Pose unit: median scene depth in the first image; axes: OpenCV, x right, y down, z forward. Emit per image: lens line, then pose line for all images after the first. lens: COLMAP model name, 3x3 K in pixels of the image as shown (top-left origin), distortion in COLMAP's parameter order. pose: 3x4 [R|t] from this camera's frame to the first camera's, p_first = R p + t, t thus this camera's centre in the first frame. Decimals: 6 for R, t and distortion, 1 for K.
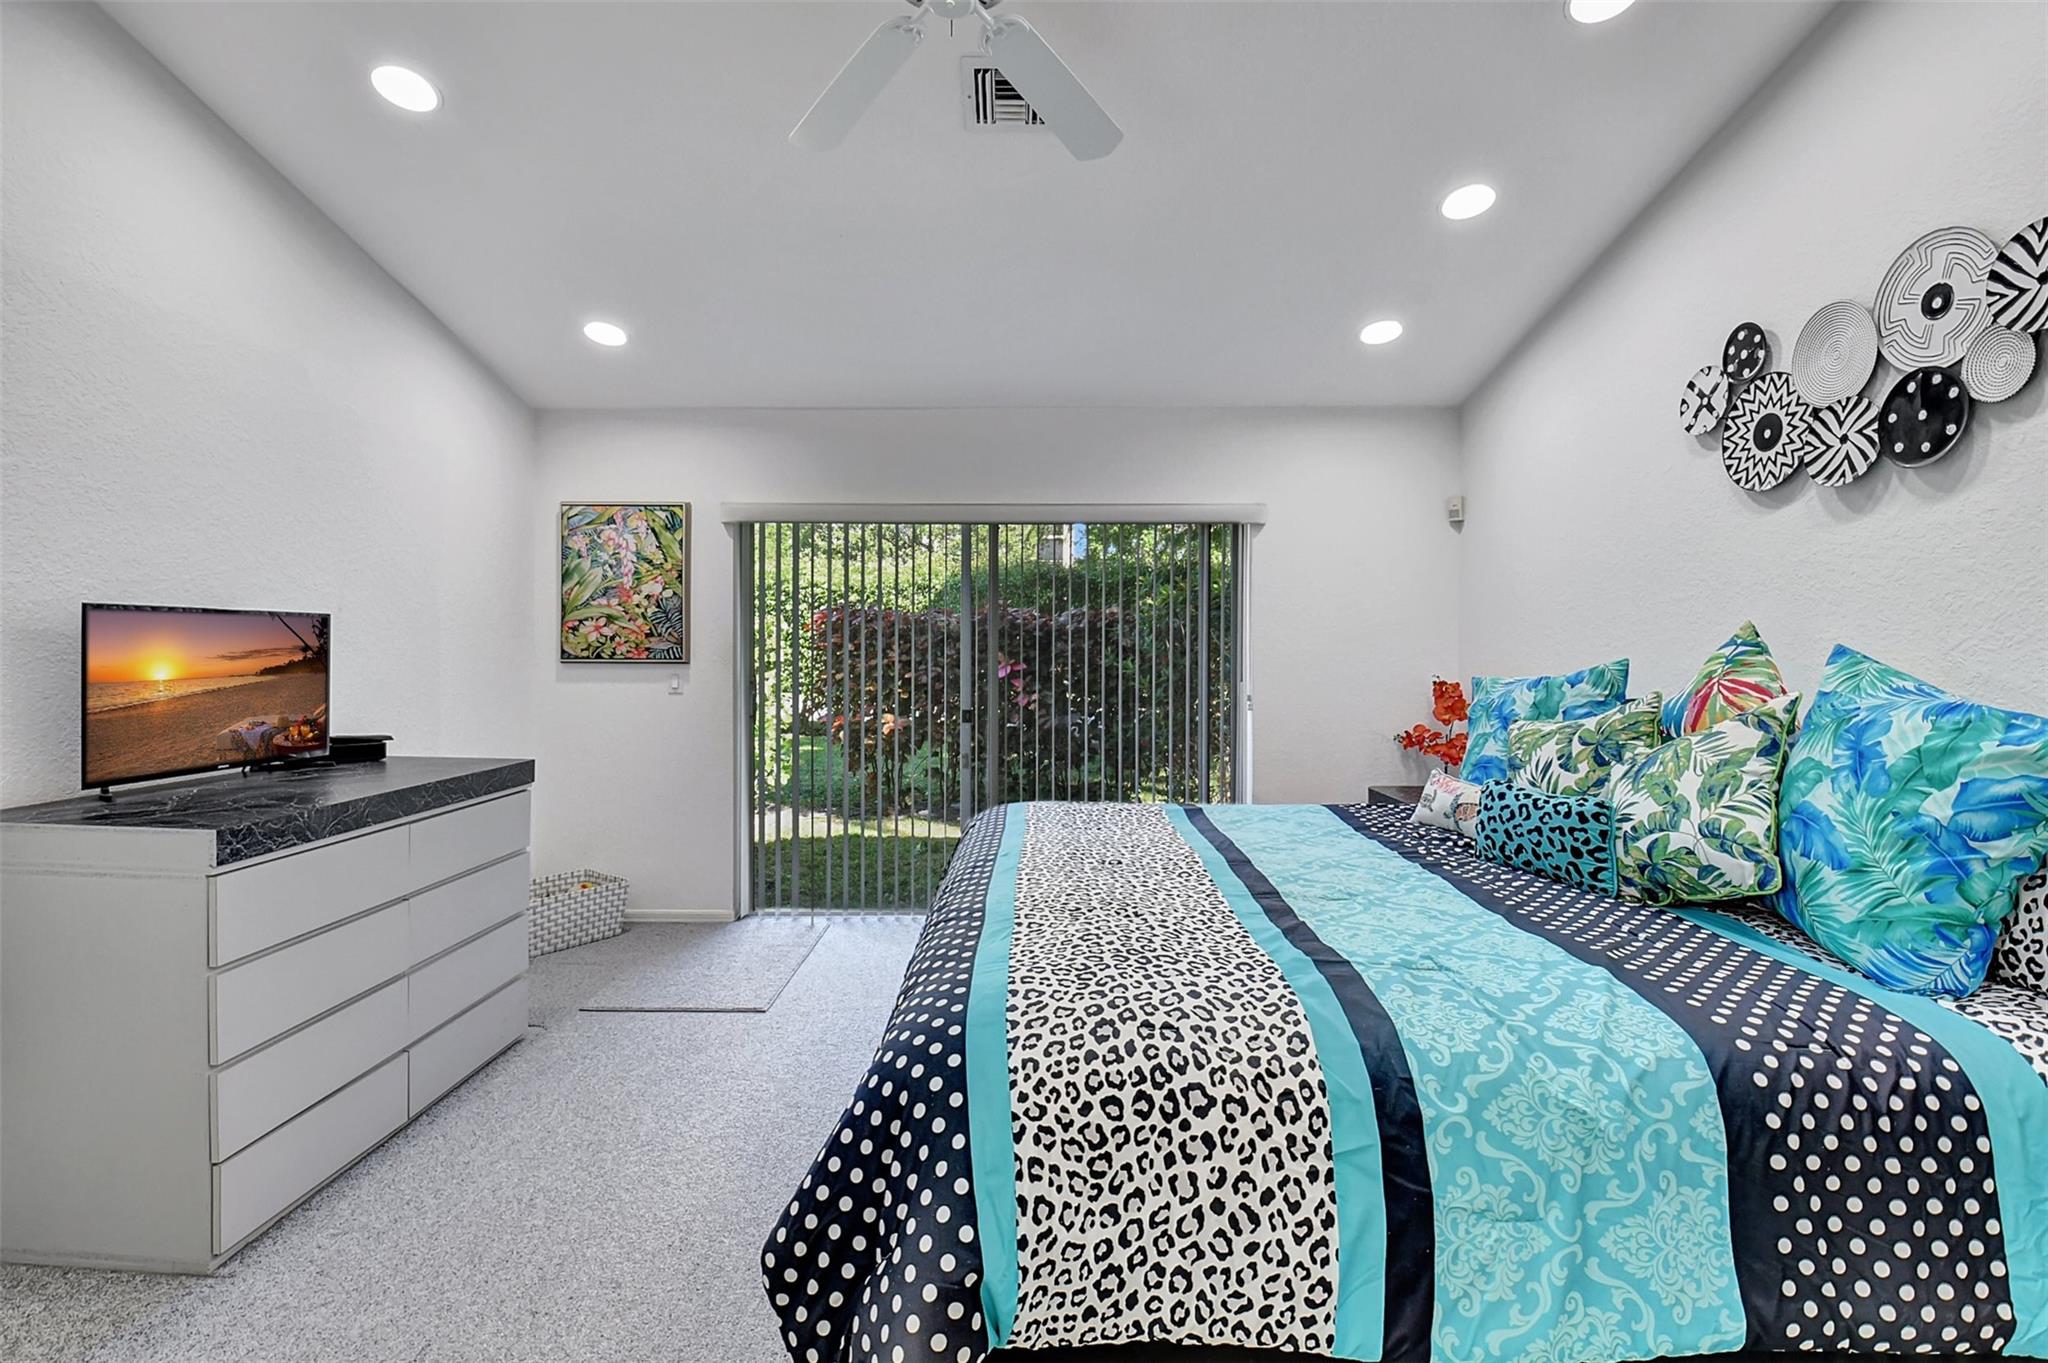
lens RADIAL K [[937.4, 0, 1019.6], [0, 937.4, 643.3], [0, 0, 1]] dist [0.001706, -0.013762]
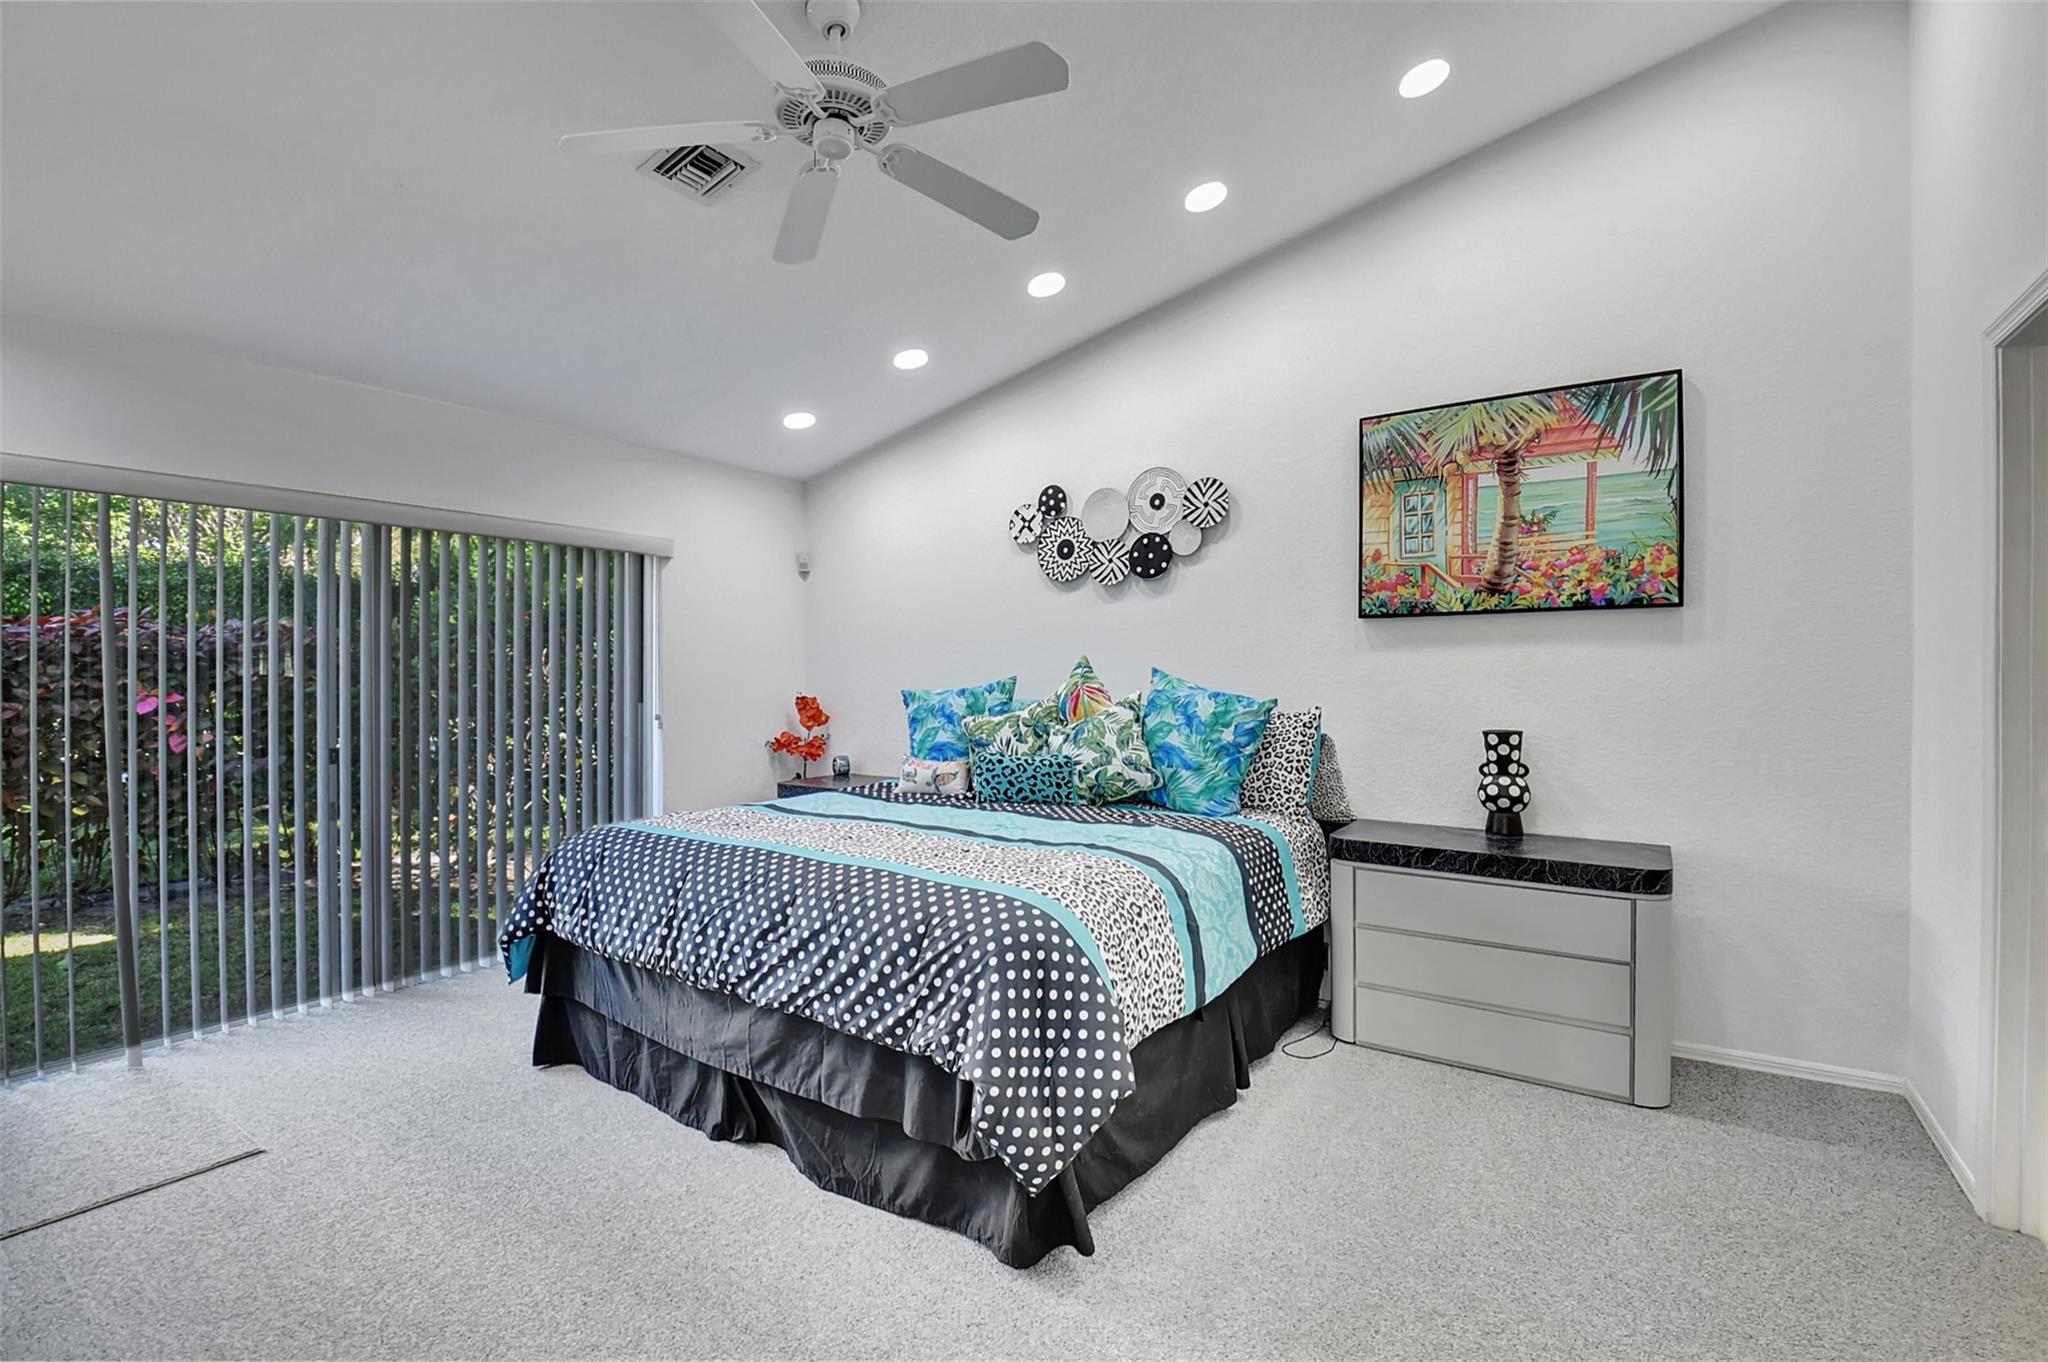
lens RADIAL K [[925.4, 0, 1019.3], [0, 925.4, 684.9], [0, 0, 1]] dist [0.002284, -0.015896]
pose [[0.544223, -0.014196, 0.838820, -0.856088], [-0.000173, 0.999855, 0.017034, 0.005328], [-0.838940, -0.009416, 0.544142, 0.114858]]
